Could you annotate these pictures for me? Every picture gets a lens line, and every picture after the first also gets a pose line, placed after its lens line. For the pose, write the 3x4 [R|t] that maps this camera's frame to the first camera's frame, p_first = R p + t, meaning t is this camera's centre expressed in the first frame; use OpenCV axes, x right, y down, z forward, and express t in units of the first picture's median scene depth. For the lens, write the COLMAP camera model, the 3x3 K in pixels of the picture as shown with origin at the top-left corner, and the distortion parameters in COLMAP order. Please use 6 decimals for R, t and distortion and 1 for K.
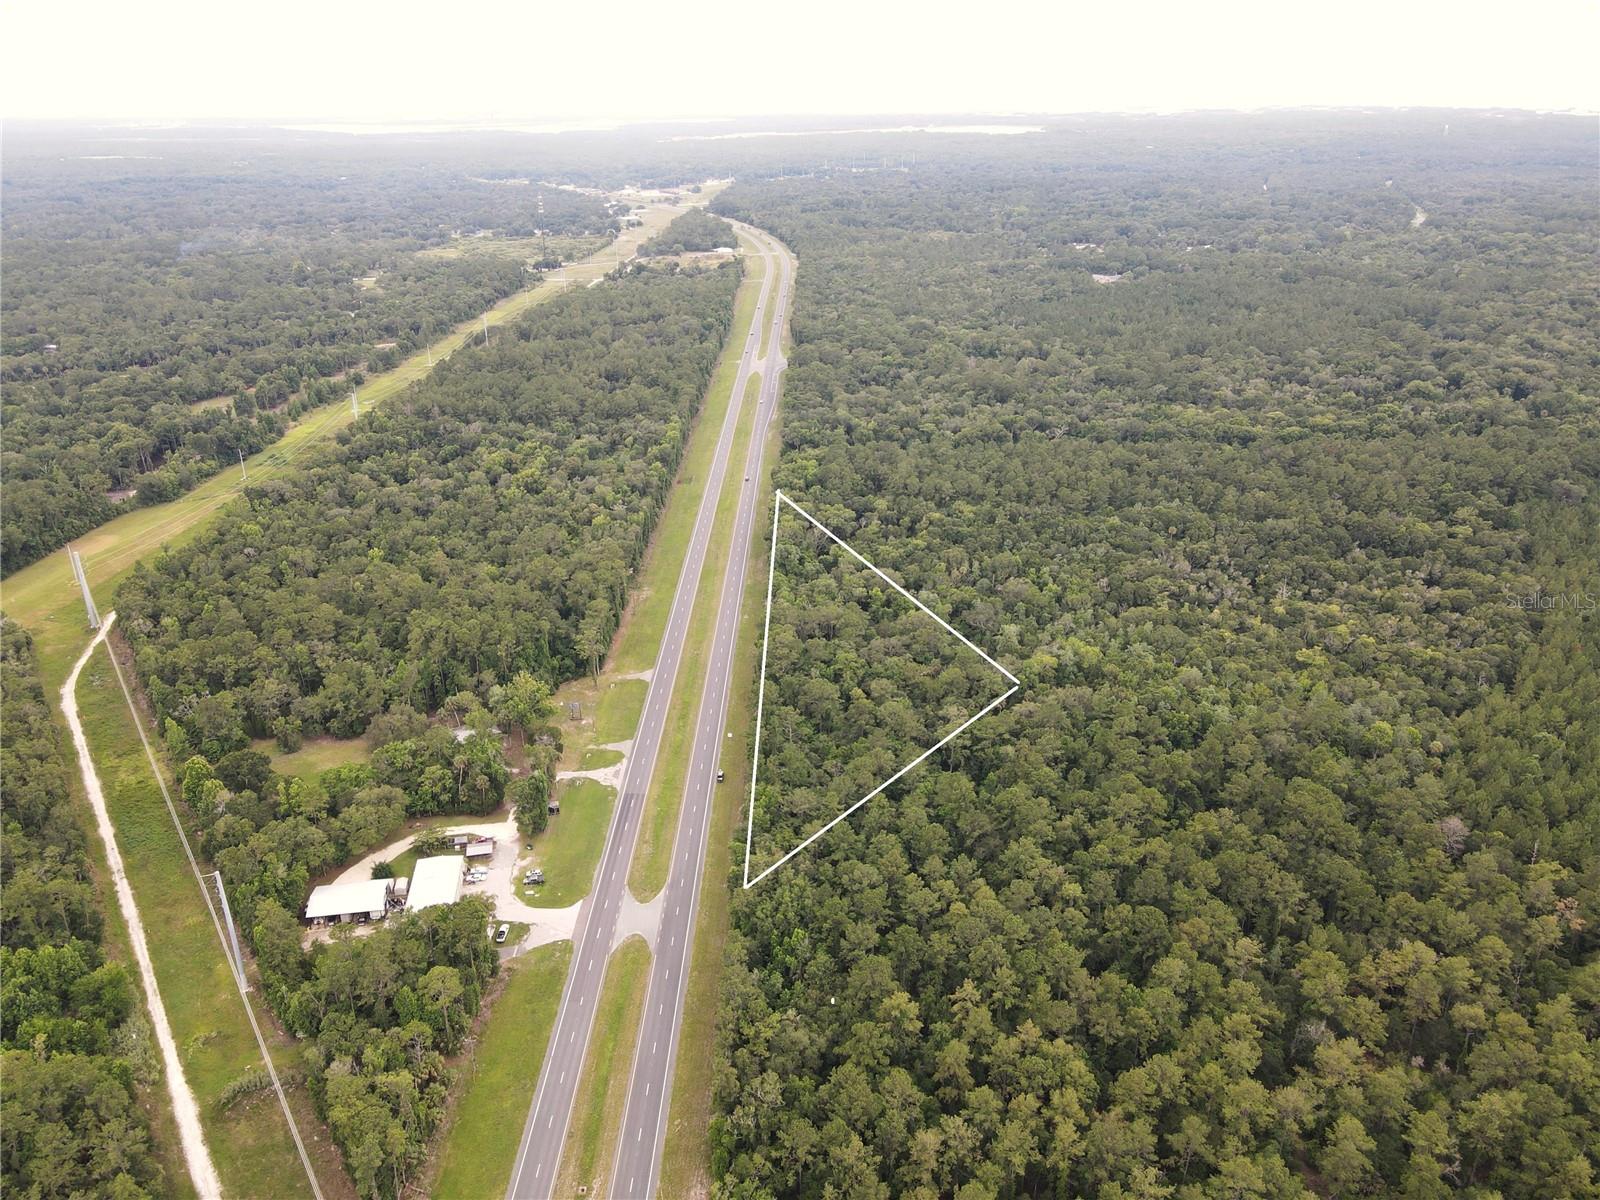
lens RADIAL K [[1191.1, 0, 800.0], [0, 1191.1, 600.0], [0, 0, 1]] dist [-0.000730, 0.038237]
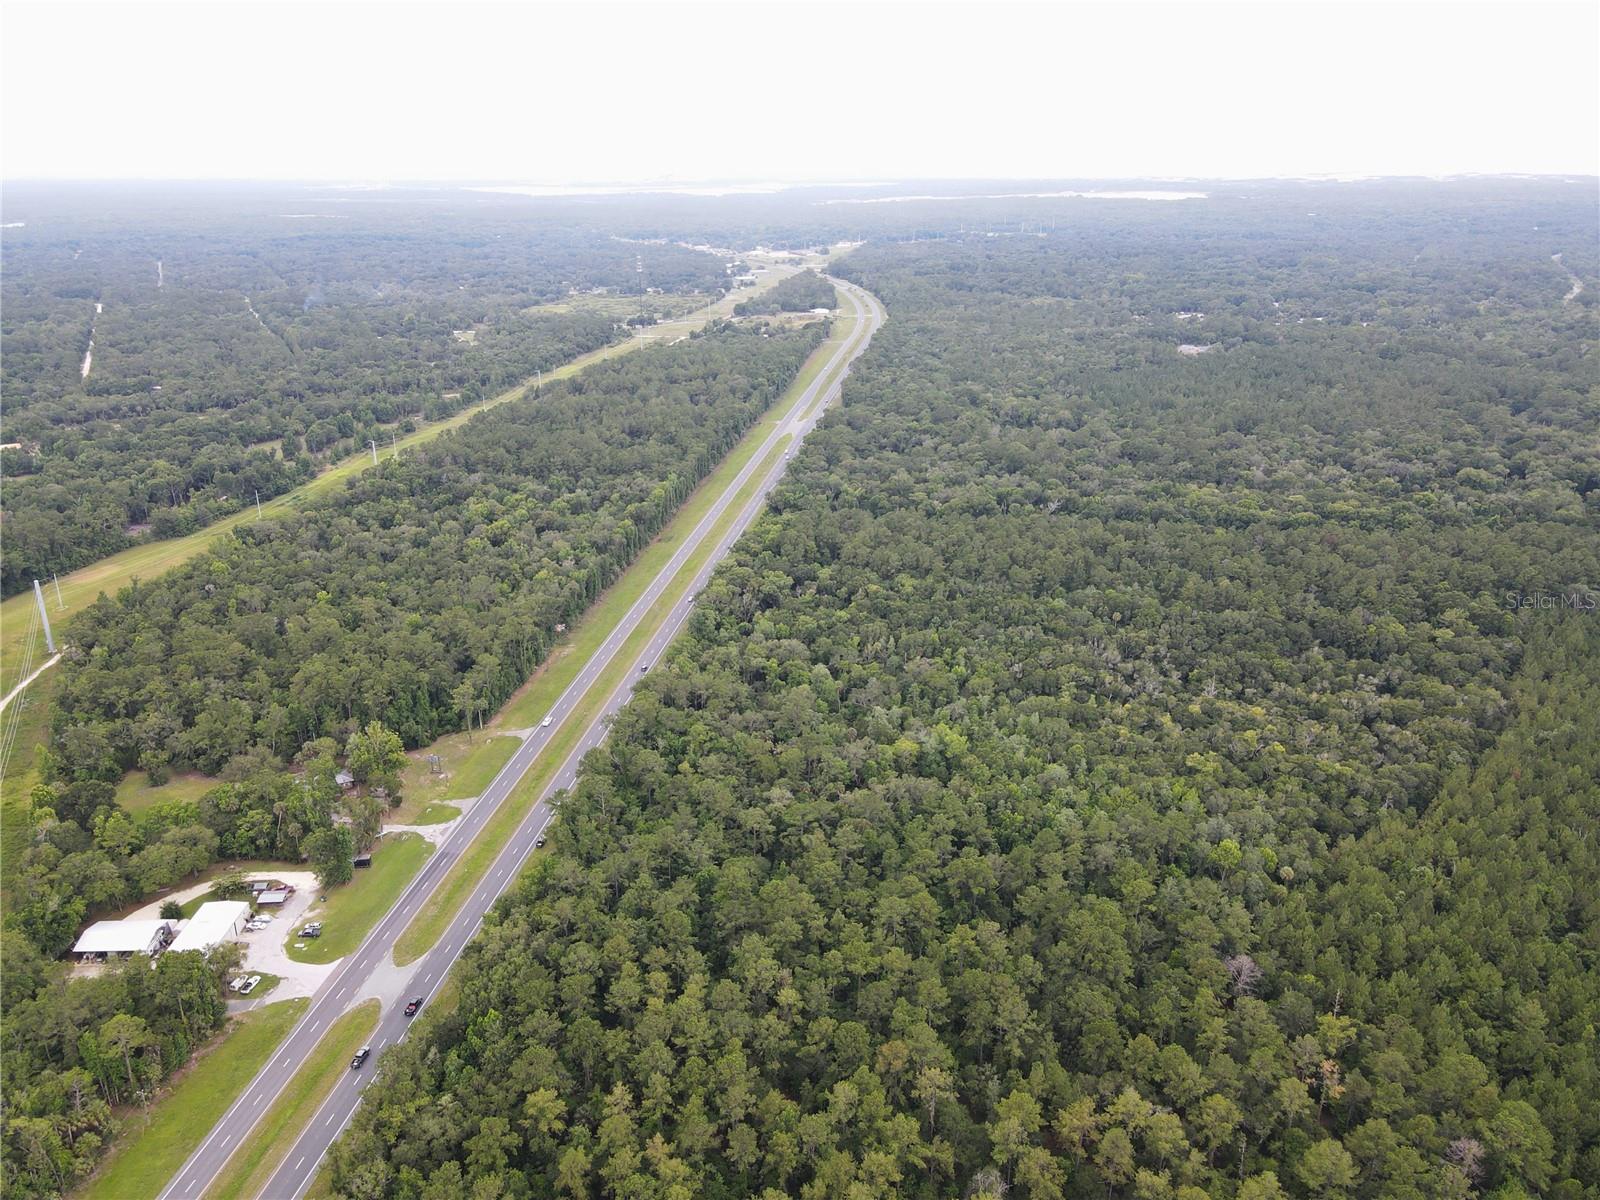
lens RADIAL K [[1191.1, 0, 800.0], [0, 1191.1, 600.0], [0, 0, 1]] dist [-0.000730, 0.038237]
pose [[0.989729, 0.053624, -0.132515, 0.181734], [-0.059709, 0.997316, -0.042376, -0.015773], [0.129887, 0.049853, 0.990275, 0.027344]]
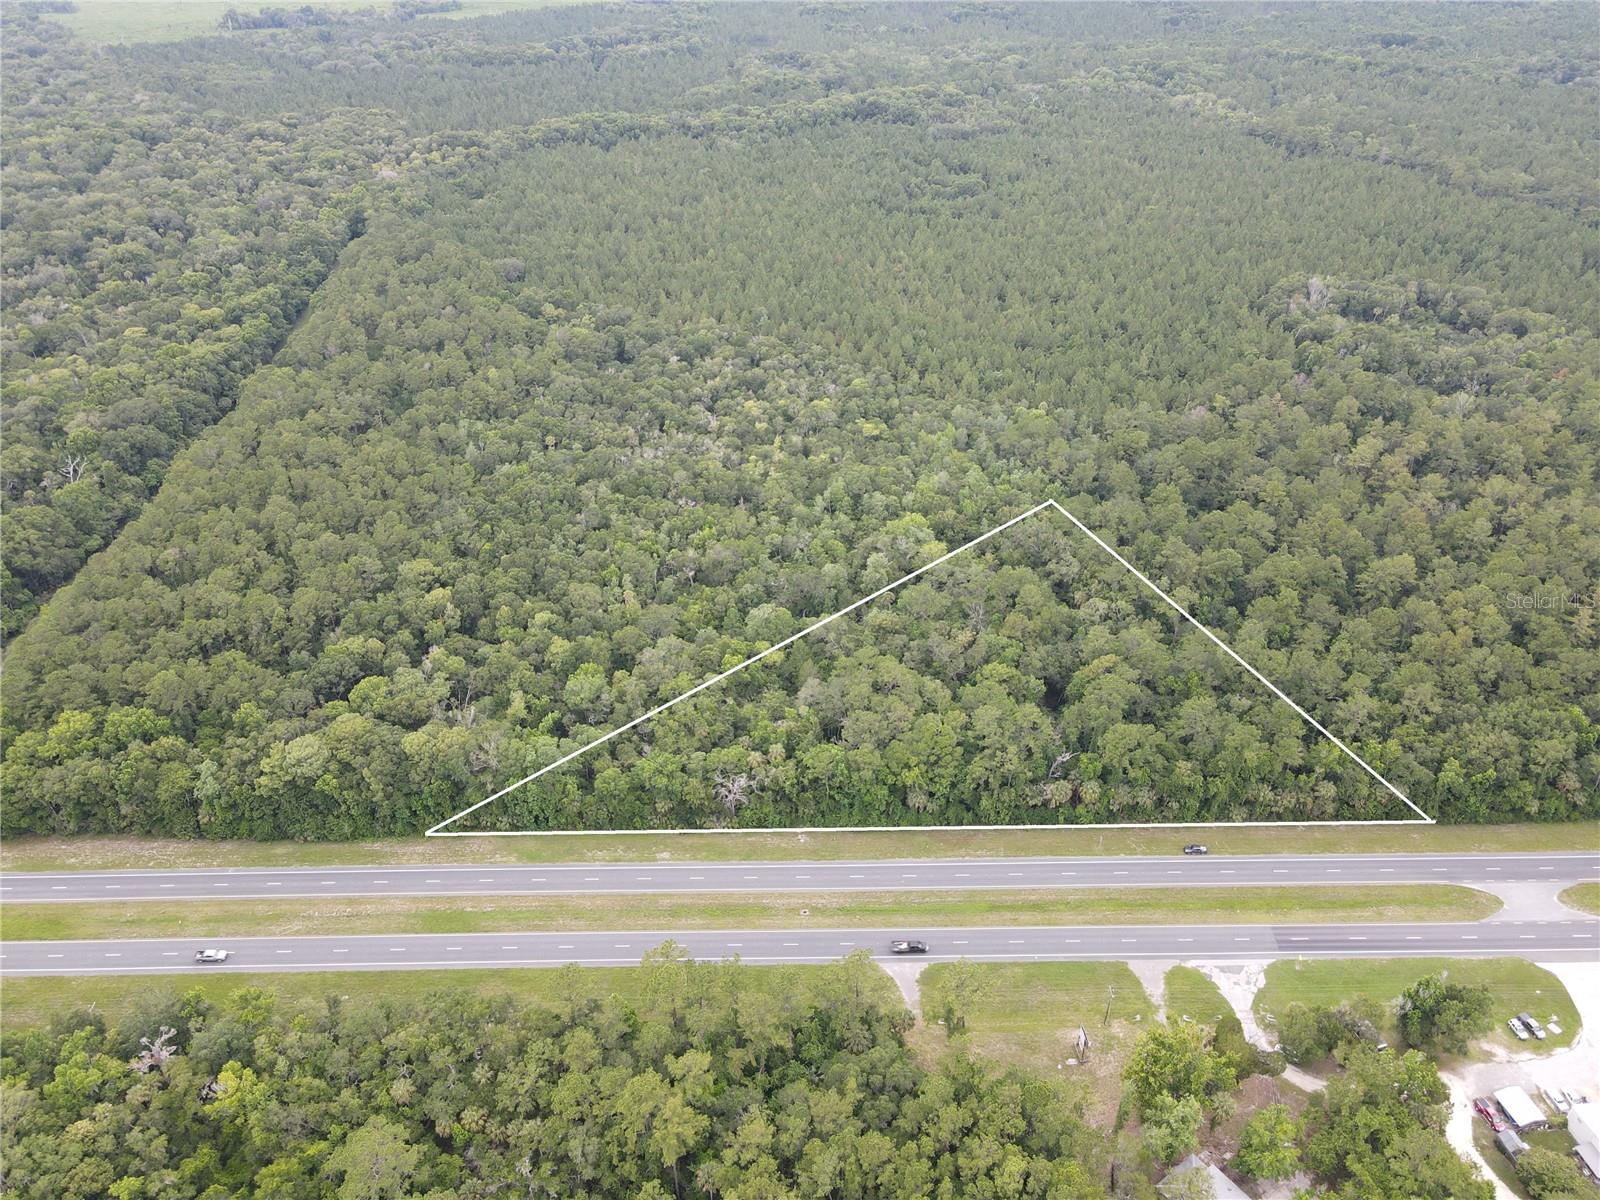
lens RADIAL K [[1157.1, 0, 800.0], [0, 1157.1, 600.0], [0, 0, 1]] dist [0.005070, 0.007788]
pose [[-0.033026, -0.544043, 0.838407, -0.392405], [0.404641, 0.759761, 0.508949, -0.294646], [-0.913879, 0.356063, 0.195050, 0.704100]]
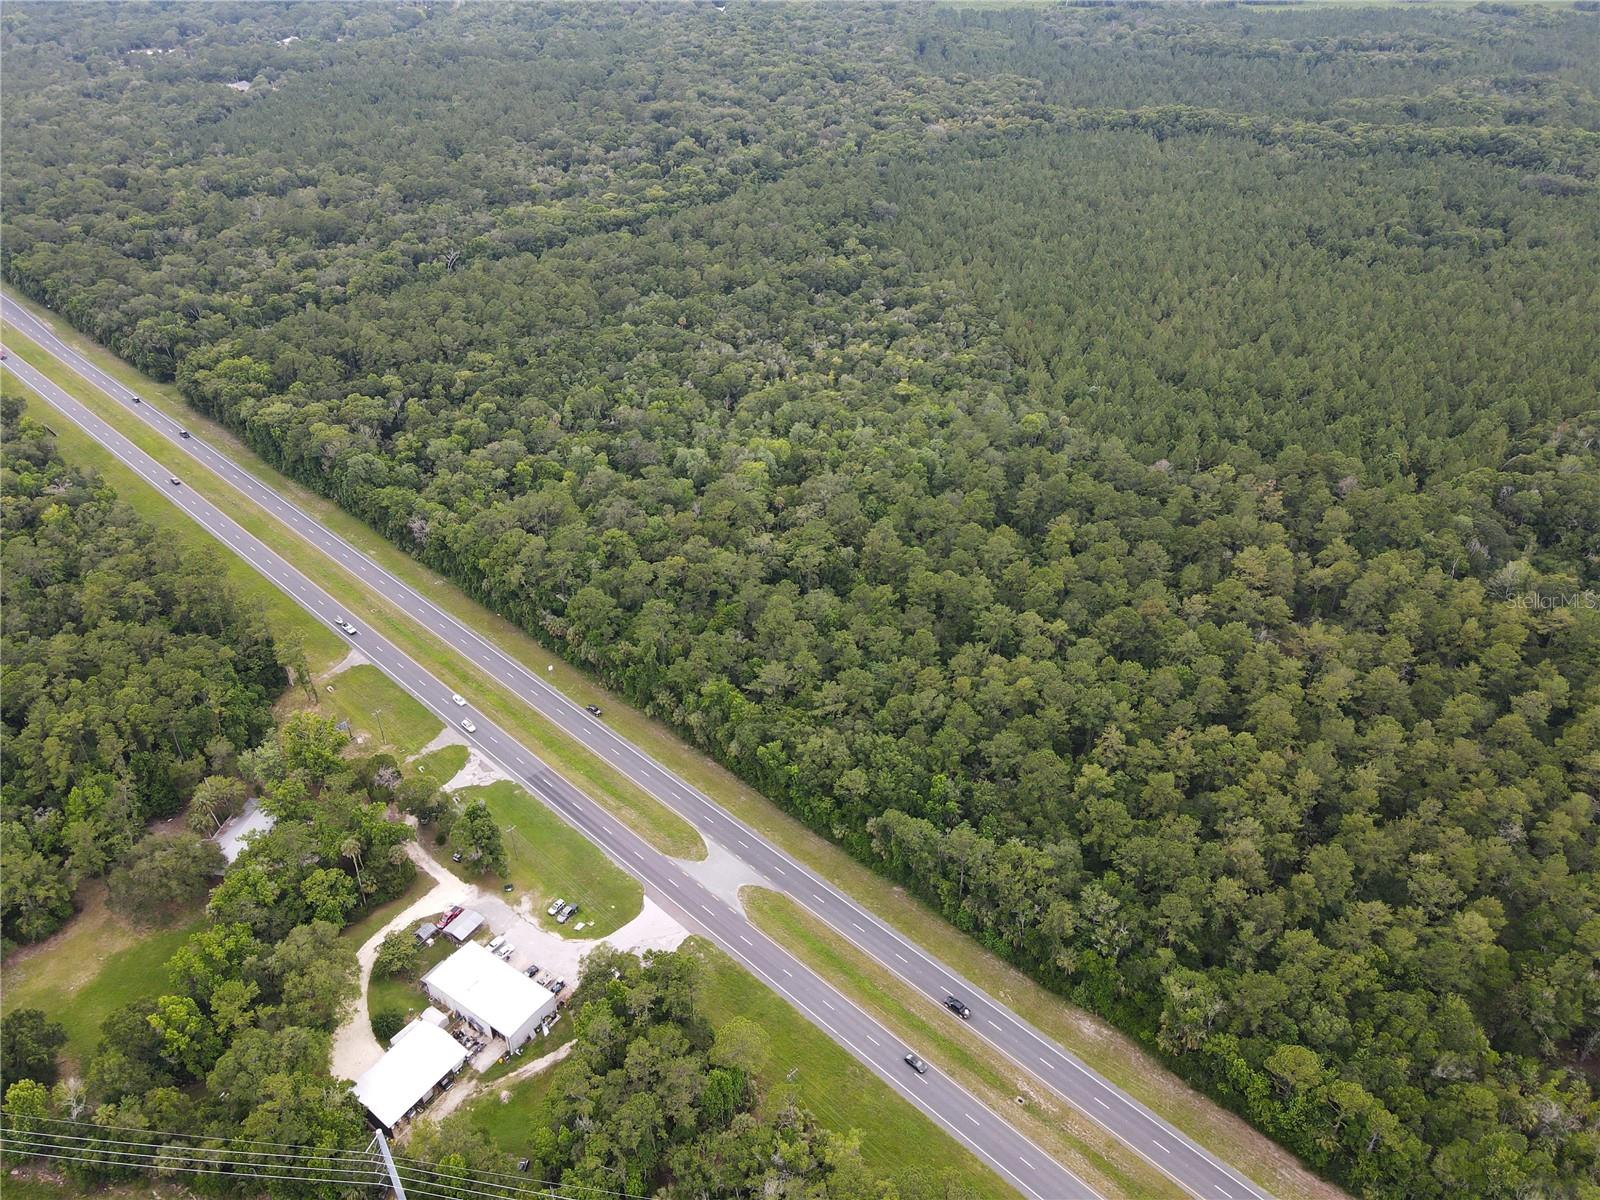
lens RADIAL K [[1157.1, 0, 800.0], [0, 1157.1, 600.0], [0, 0, 1]] dist [0.005070, 0.007788]
pose [[0.684957, -0.401011, 0.608296, -0.303794], [0.297688, 0.916068, 0.268702, -0.072931], [-0.664994, -0.002966, 0.746843, 0.186858]]
